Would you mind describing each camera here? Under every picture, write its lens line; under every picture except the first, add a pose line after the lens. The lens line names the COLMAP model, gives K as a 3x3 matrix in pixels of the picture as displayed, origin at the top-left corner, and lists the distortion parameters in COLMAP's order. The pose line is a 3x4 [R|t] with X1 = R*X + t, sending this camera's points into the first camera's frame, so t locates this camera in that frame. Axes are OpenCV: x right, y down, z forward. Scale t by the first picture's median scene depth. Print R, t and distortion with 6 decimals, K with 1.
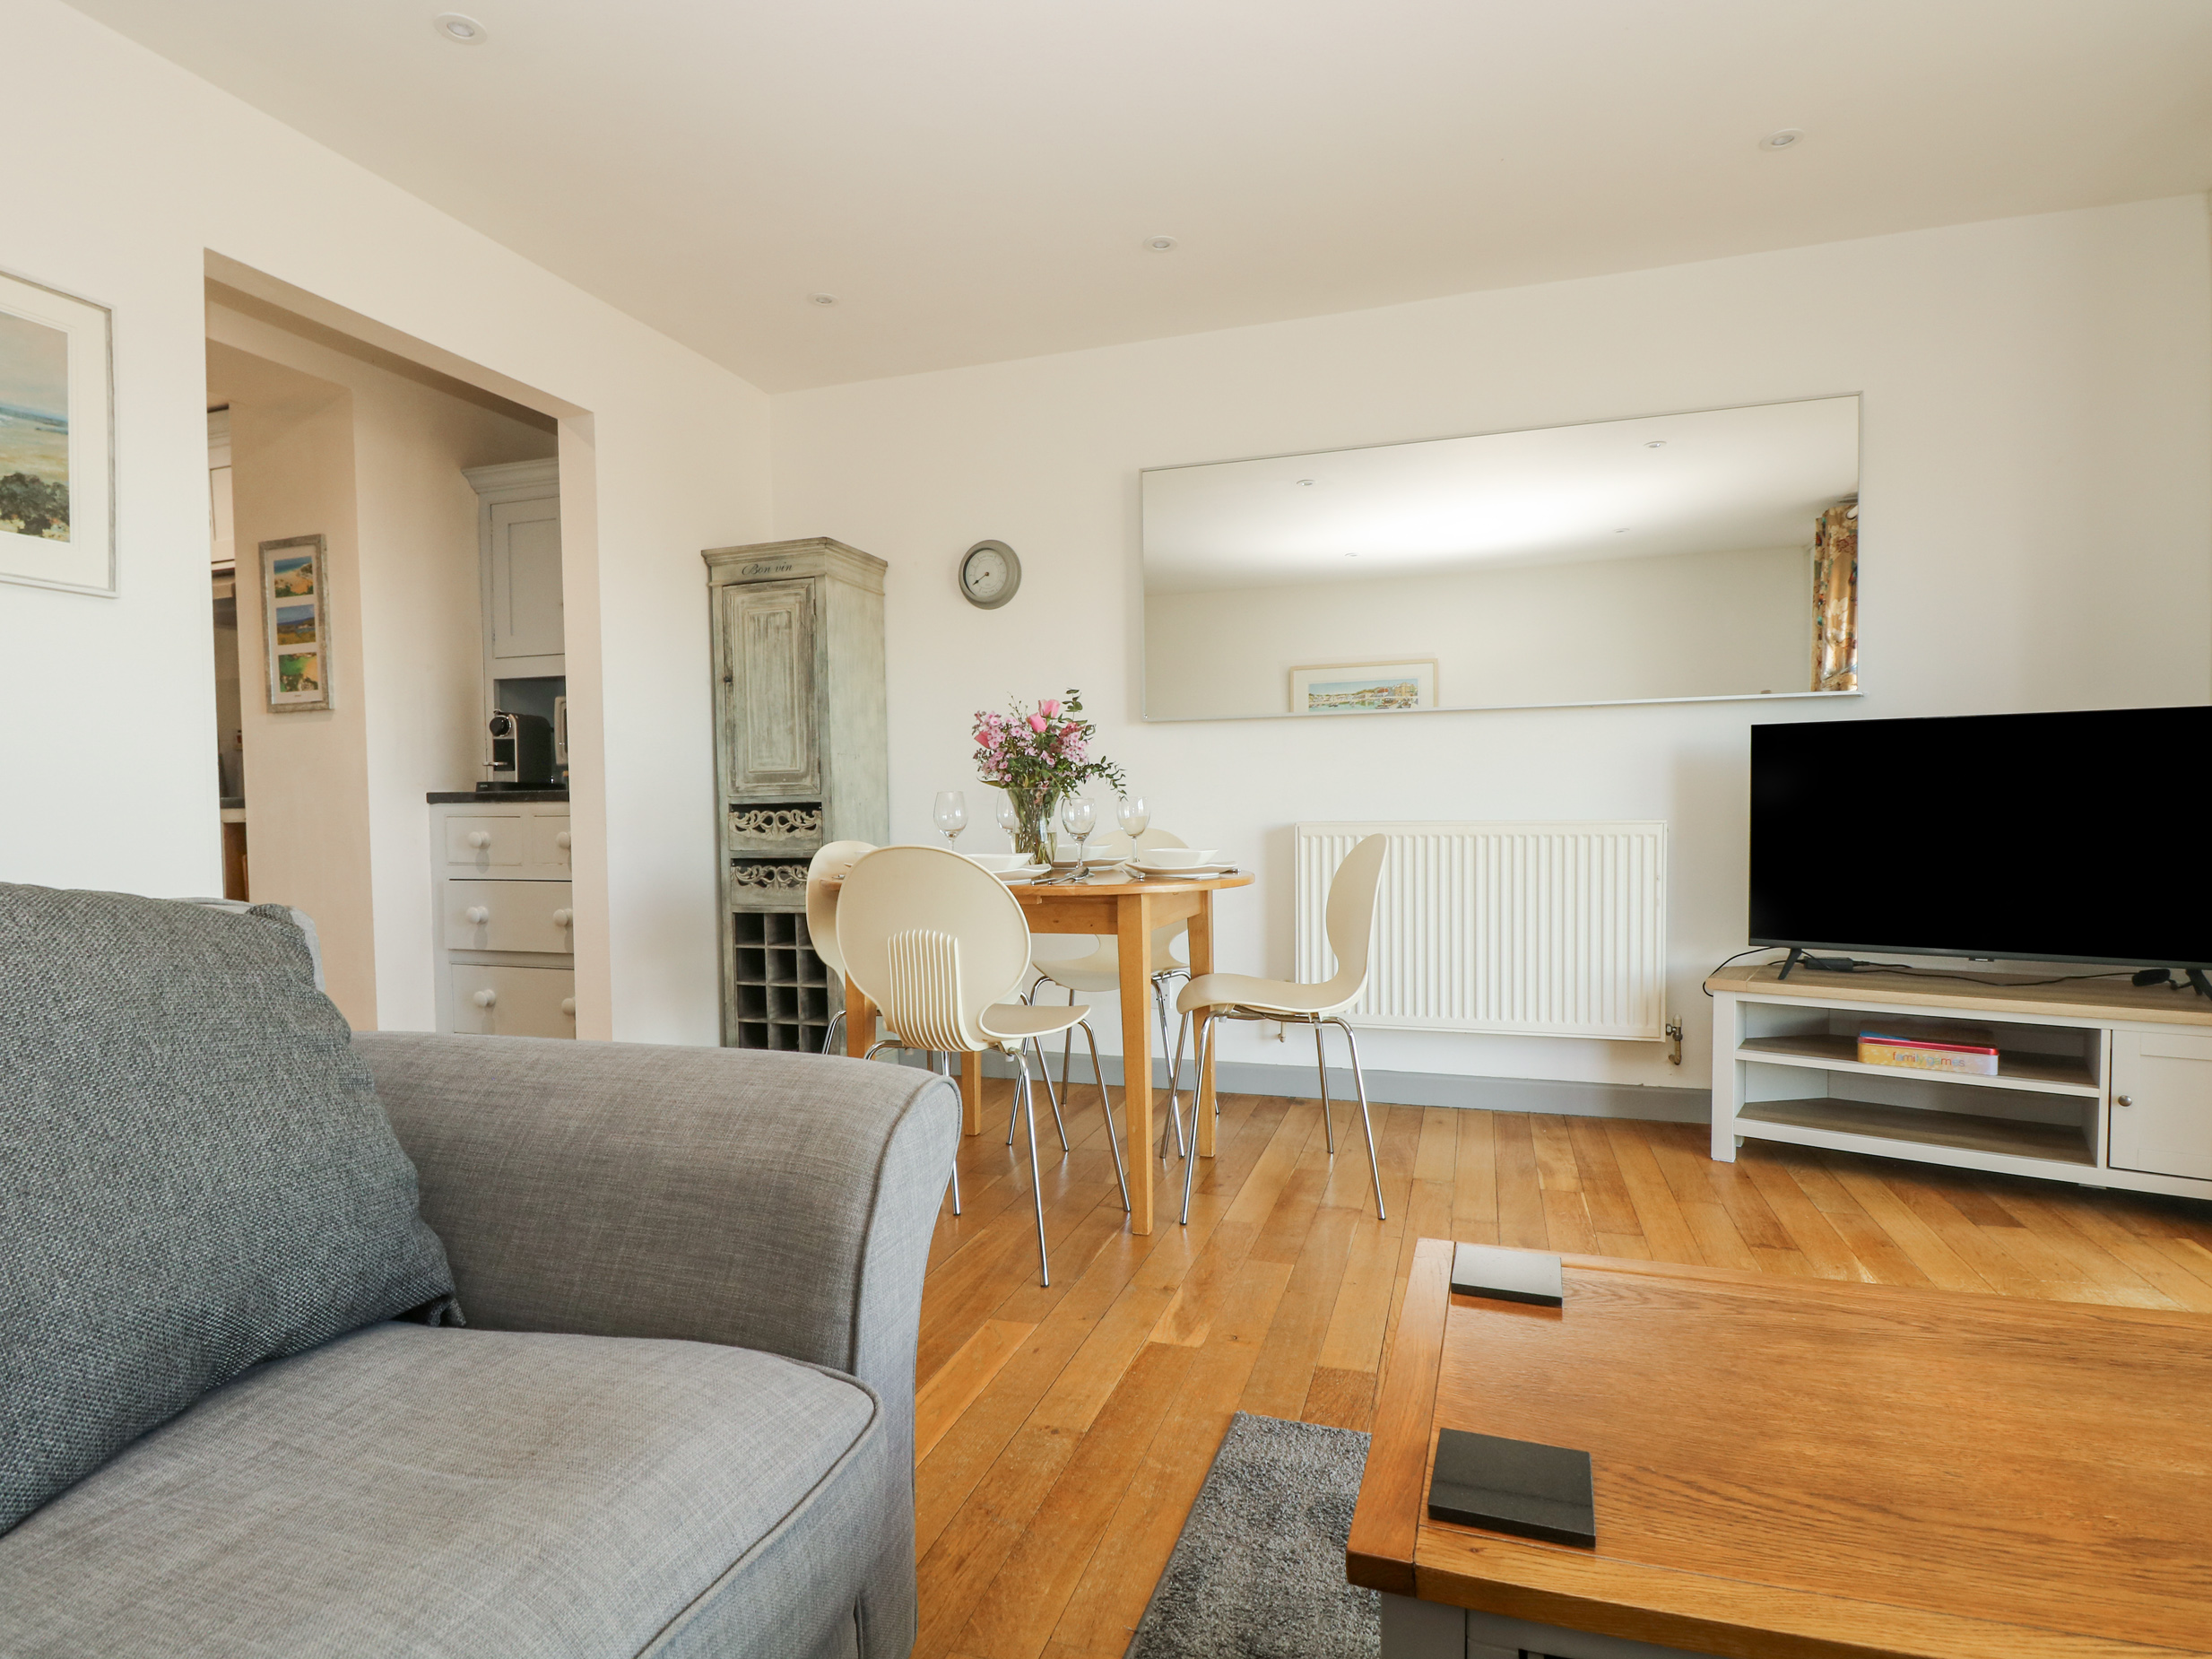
lens RADIAL K [[1165.5, 0, 1132.6], [0, 1165.5, 850.9], [0, 0, 1]] dist [-0.005157, -0.005666]
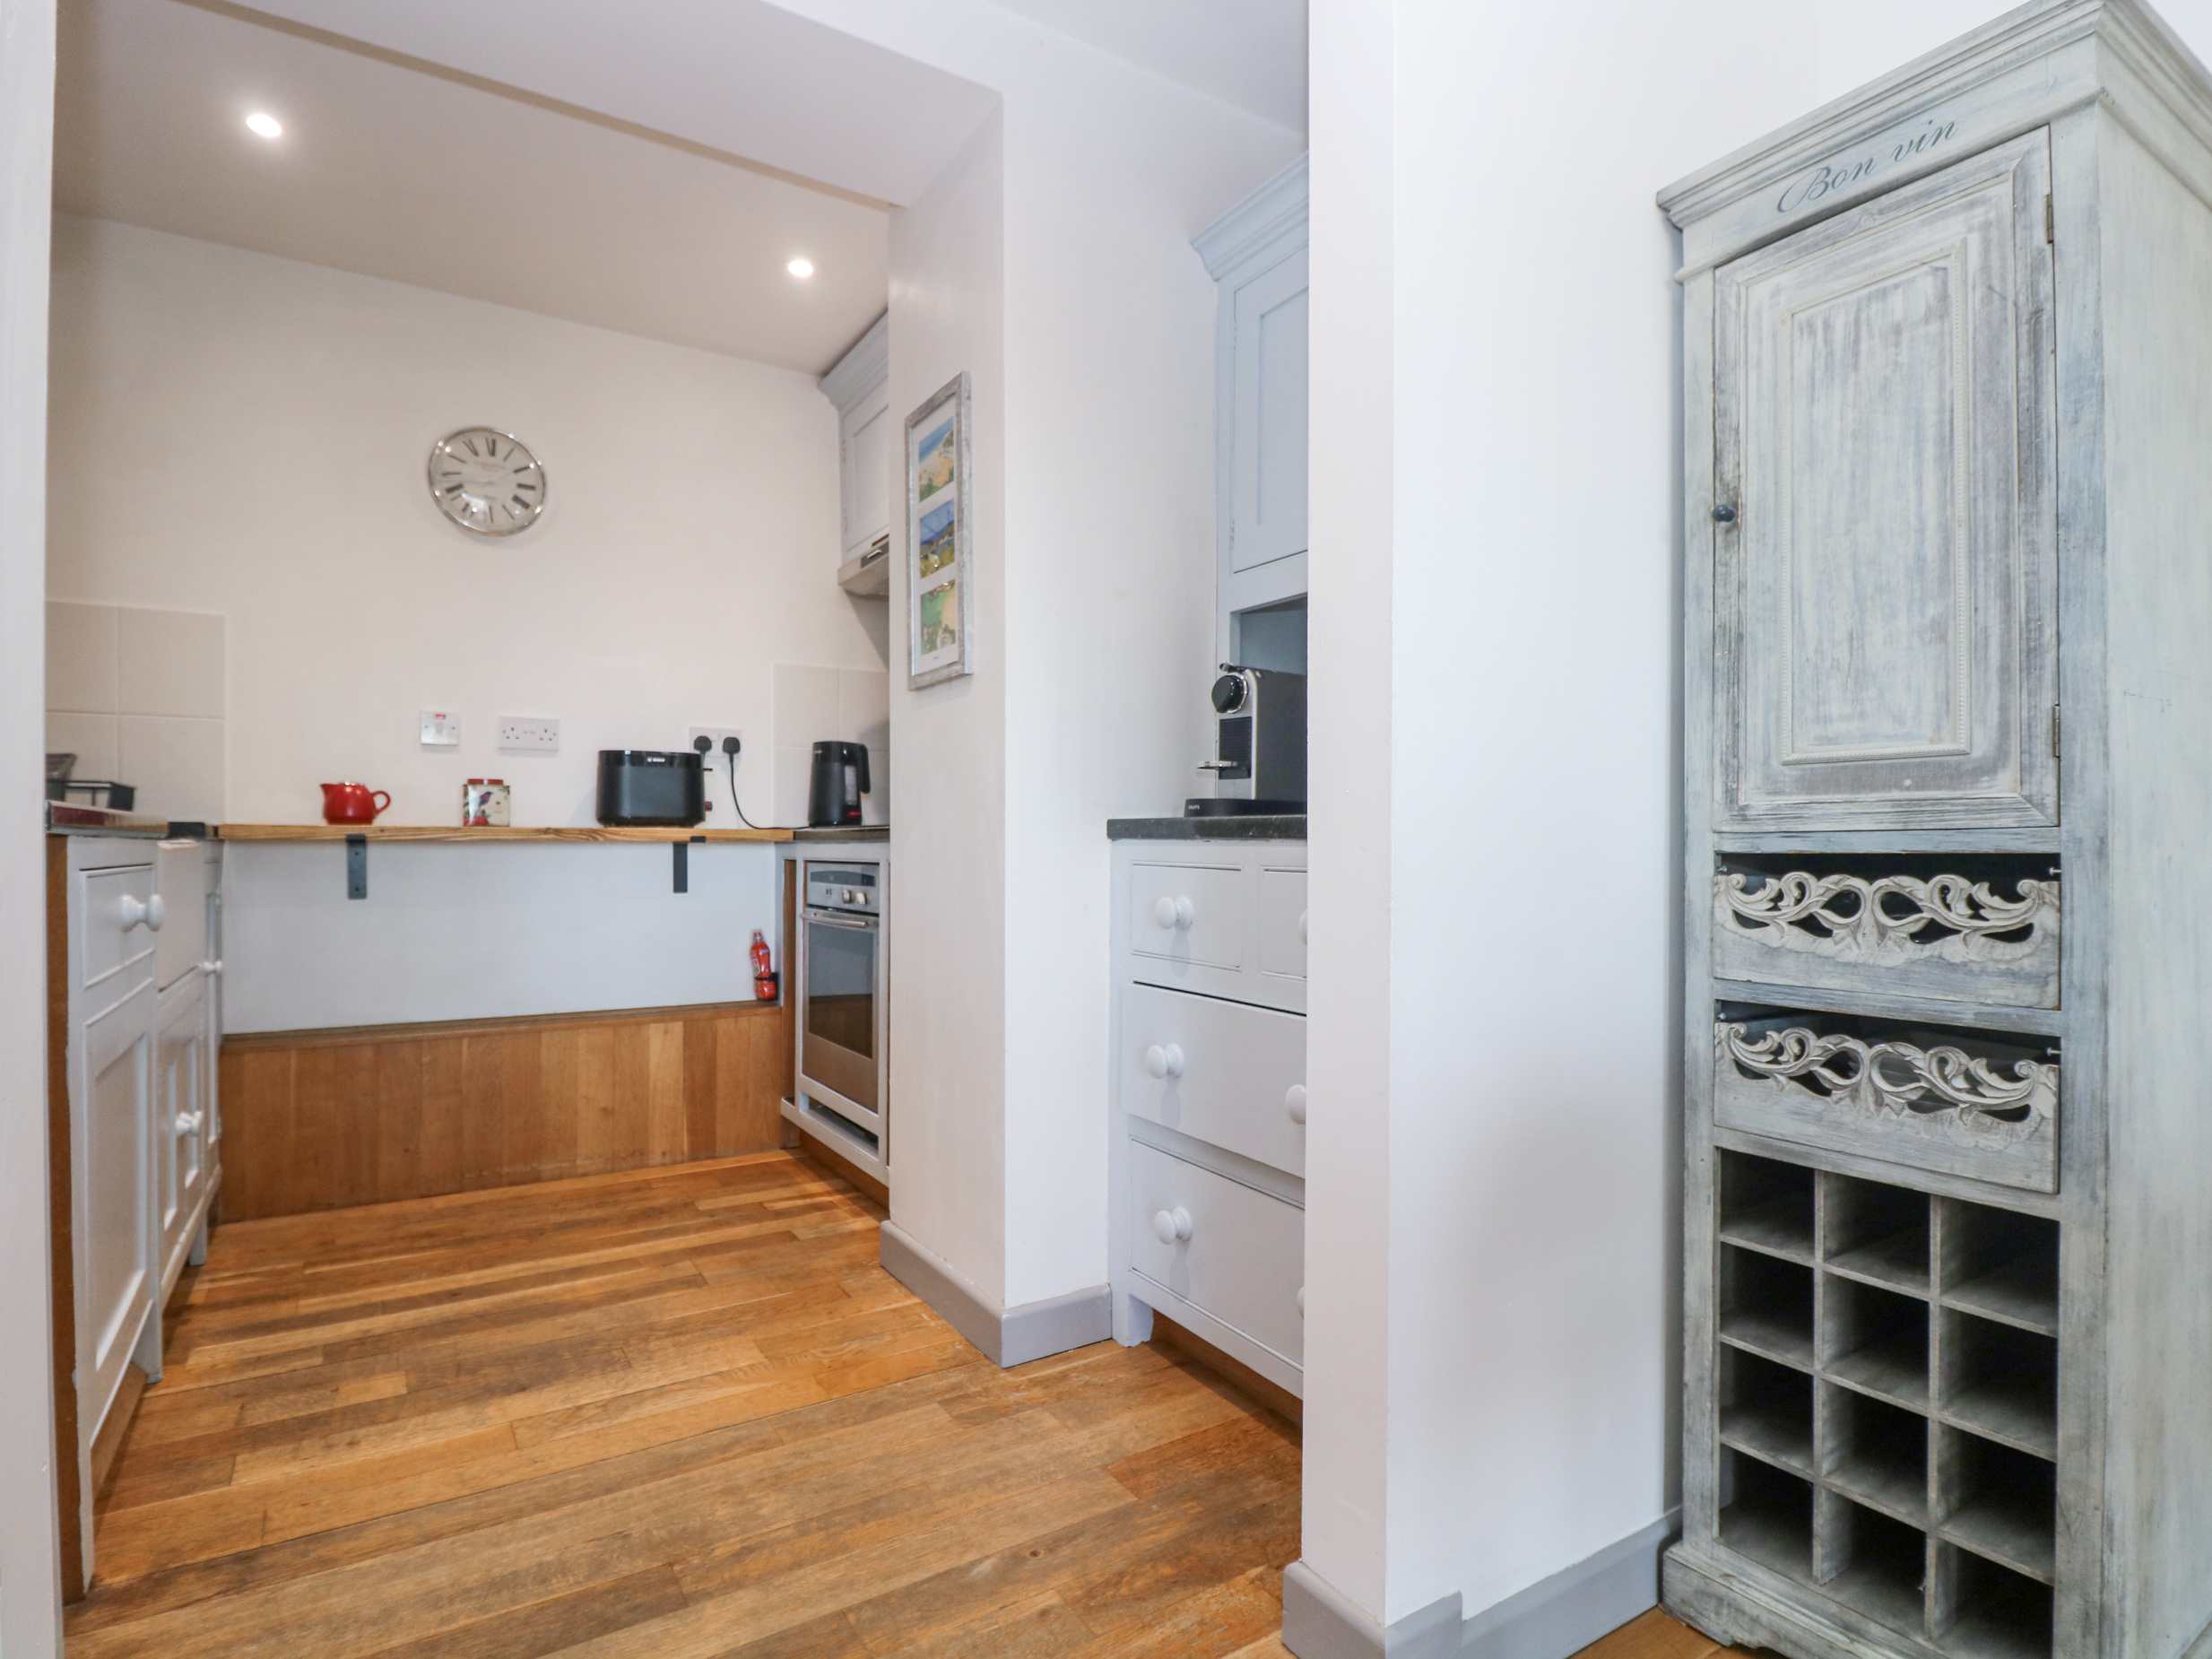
lens RADIAL K [[1165.5, 0, 1125.5], [0, 1165.5, 853.9], [0, 0, 1]] dist [-0.005157, -0.005666]
pose [[0.768960, 0.021052, -0.638950, -0.257352], [-0.035328, 0.999330, -0.009590, -0.029760], [0.638320, 0.029947, 0.769189, 0.603184]]
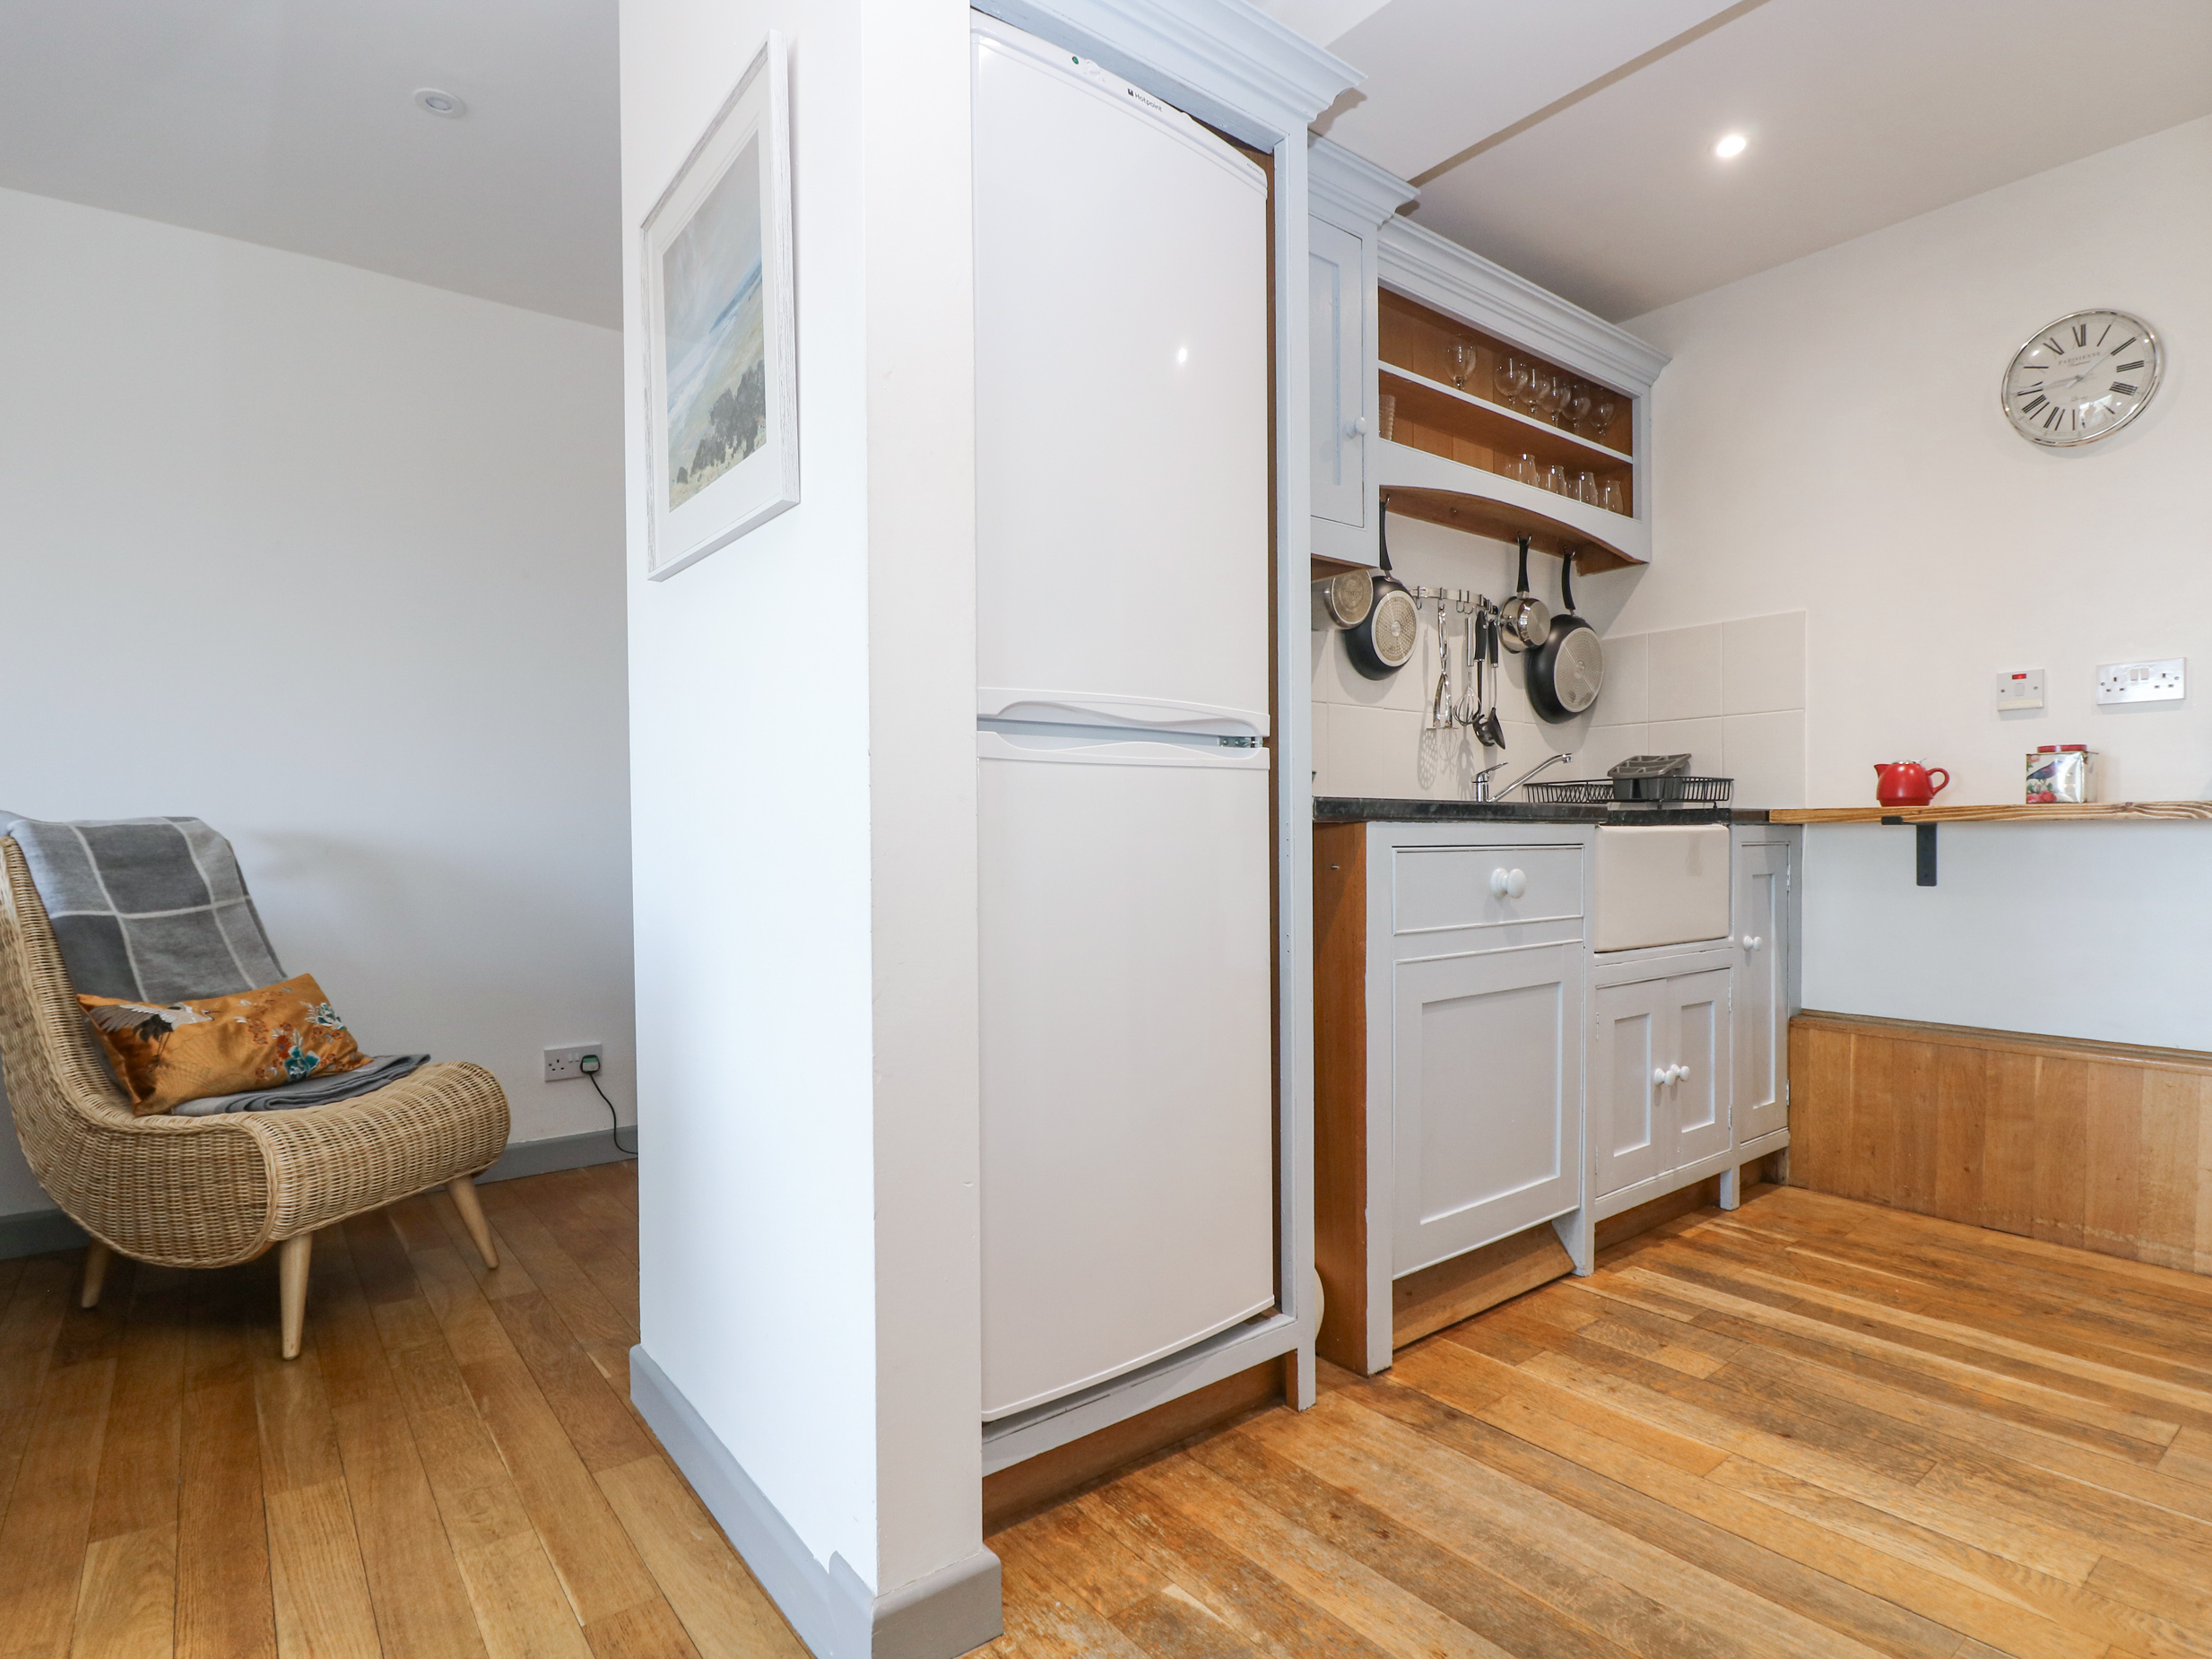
lens RADIAL K [[1165.5, 0, 1116.2], [0, 1165.5, 852.5], [0, 0, 1]] dist [-0.005157, -0.005666]
pose [[-0.563652, 0.026815, -0.825577, -0.267252], [-0.016152, 0.998924, 0.043473, -0.032934], [0.825854, 0.037838, -0.562612, 0.866760]]
